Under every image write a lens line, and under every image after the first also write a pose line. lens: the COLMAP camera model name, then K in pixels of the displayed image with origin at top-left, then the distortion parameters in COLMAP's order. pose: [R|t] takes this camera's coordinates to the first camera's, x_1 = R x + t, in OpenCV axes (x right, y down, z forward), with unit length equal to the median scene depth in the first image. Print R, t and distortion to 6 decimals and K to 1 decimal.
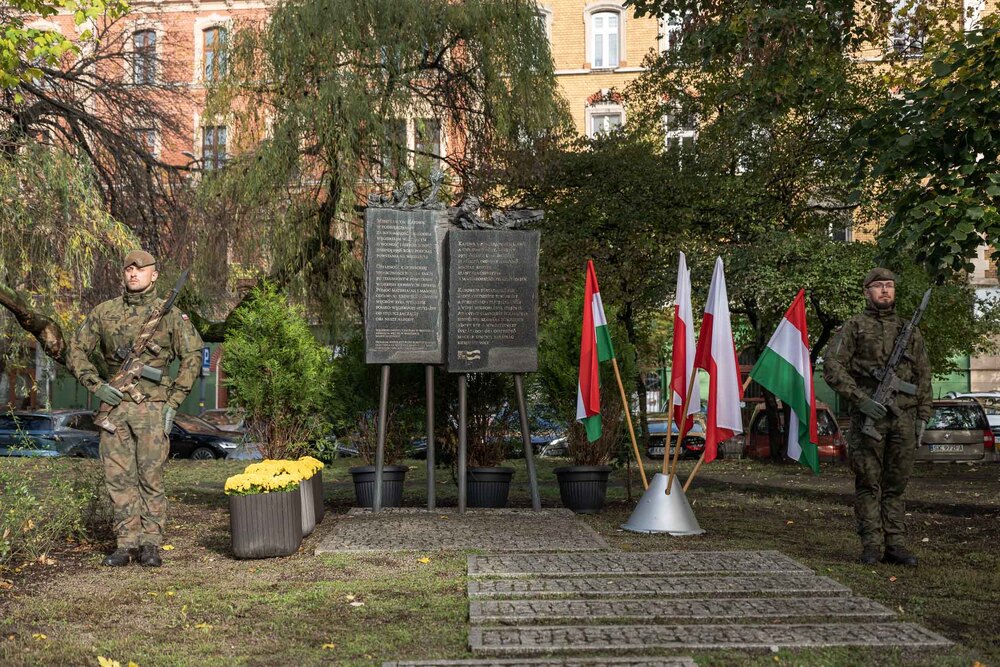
lens RADIAL K [[1135.3, 0, 520.8], [0, 1135.3, 365.2], [0, 0, 1]] dist [0.018386, -0.151028]
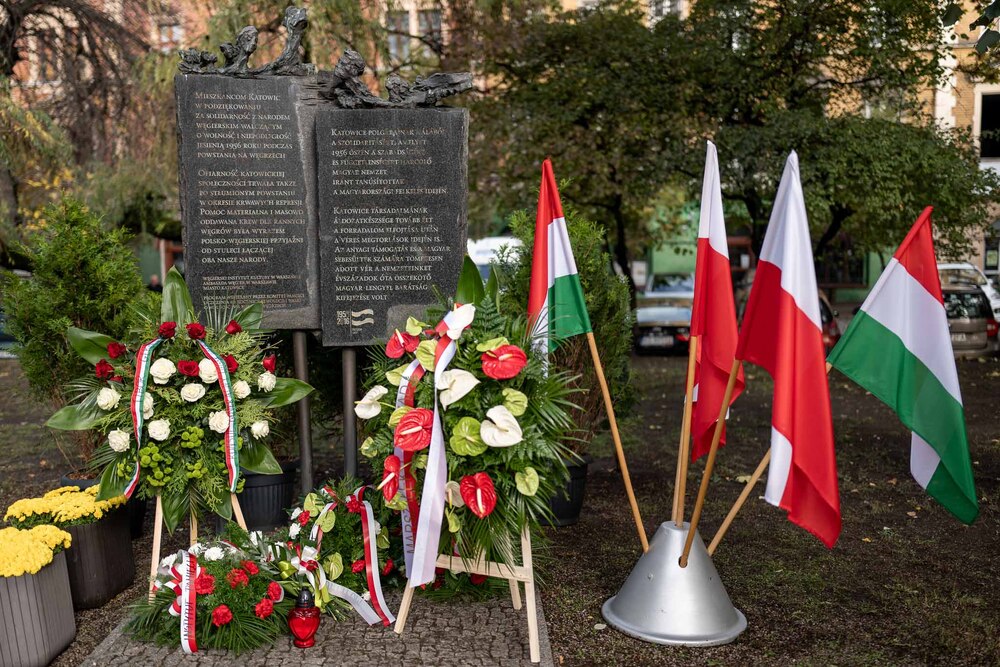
lens RADIAL K [[926.3, 0, 505.3], [0, 926.3, 348.8], [0, 0, 1]] dist [0.006640, -0.004727]
pose [[0.999627, -0.010239, -0.025334, 0.048038], [0.013396, 0.991711, 0.127786, -0.055162], [0.023816, -0.128077, 0.991478, 0.502754]]
